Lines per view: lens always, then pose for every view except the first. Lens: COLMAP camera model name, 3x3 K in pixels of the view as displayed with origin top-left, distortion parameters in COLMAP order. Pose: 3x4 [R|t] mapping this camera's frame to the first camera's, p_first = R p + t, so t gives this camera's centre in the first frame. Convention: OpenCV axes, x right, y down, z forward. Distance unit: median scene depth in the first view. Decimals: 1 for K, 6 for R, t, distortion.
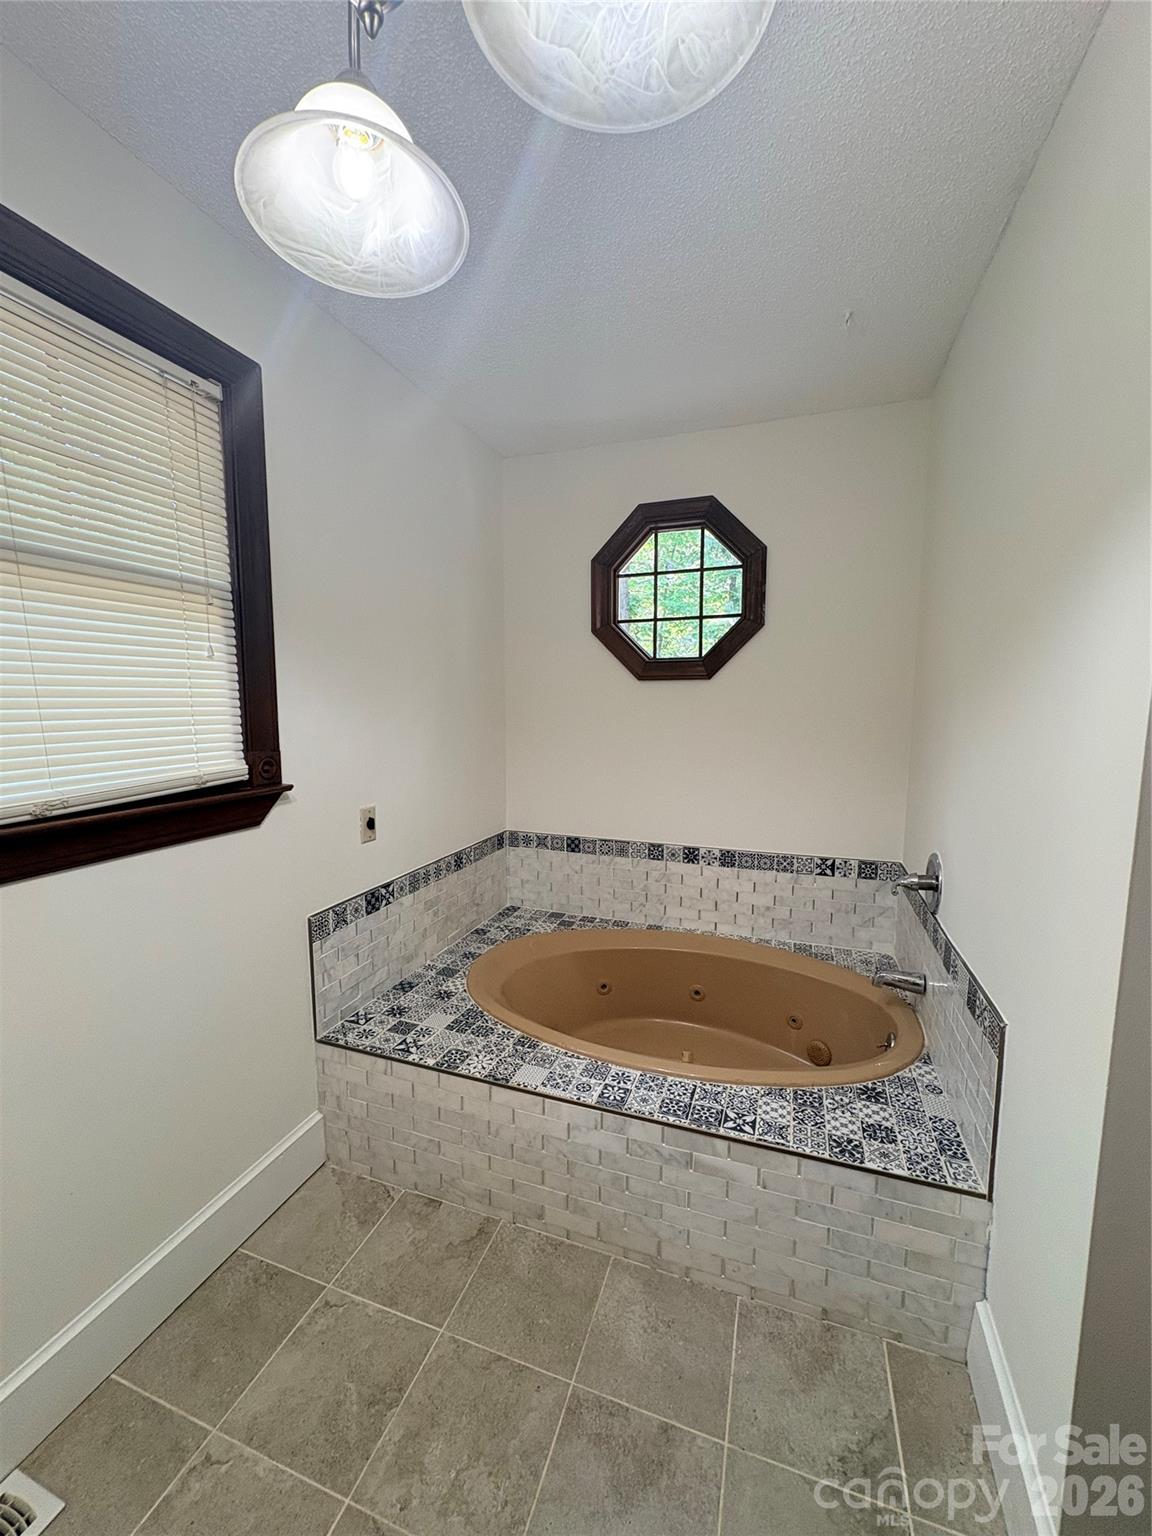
lens RADIAL K [[608.3, 0, 575.3], [0, 608.3, 770.0], [0, 0, 1]] dist [0.003738, 0.000103]
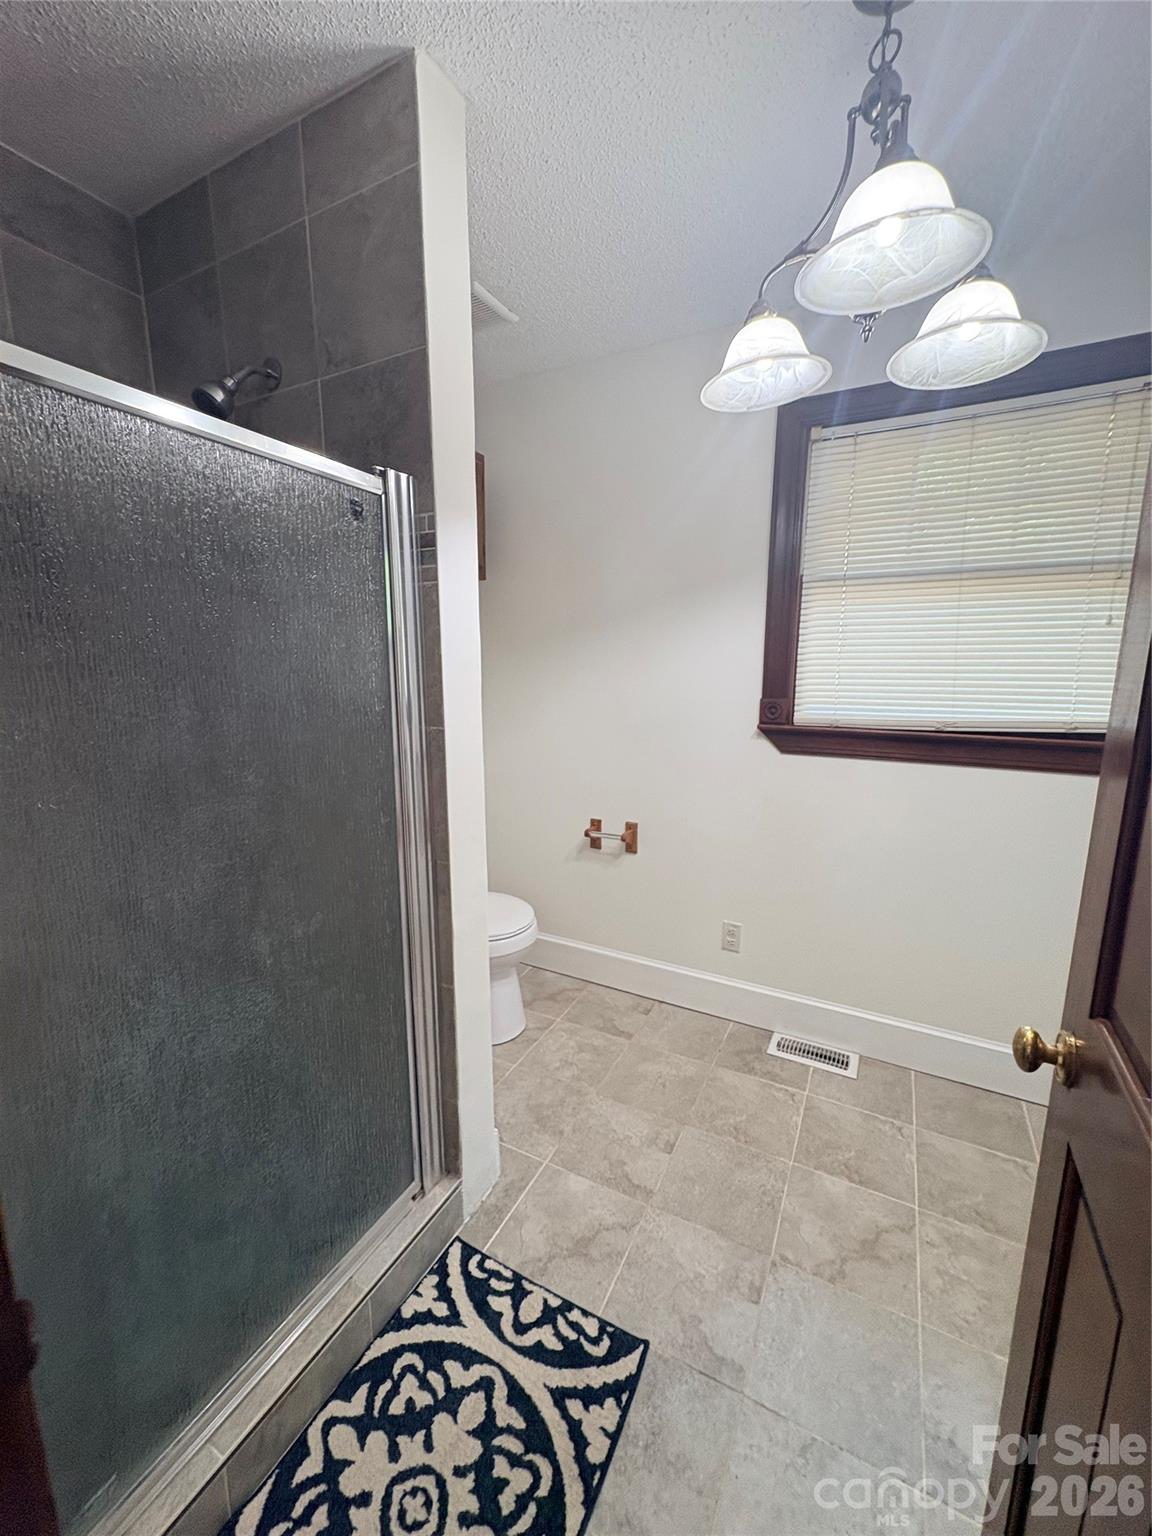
lens RADIAL K [[608.3, 0, 575.4], [0, 608.3, 768.4], [0, 0, 1]] dist [0.003738, 0.000103]
pose [[-0.142857, 0.178122, -0.973583, 0.788688], [-0.112607, 0.974360, 0.194788, -0.028798], [0.983317, 0.137459, -0.119137, 0.172678]]
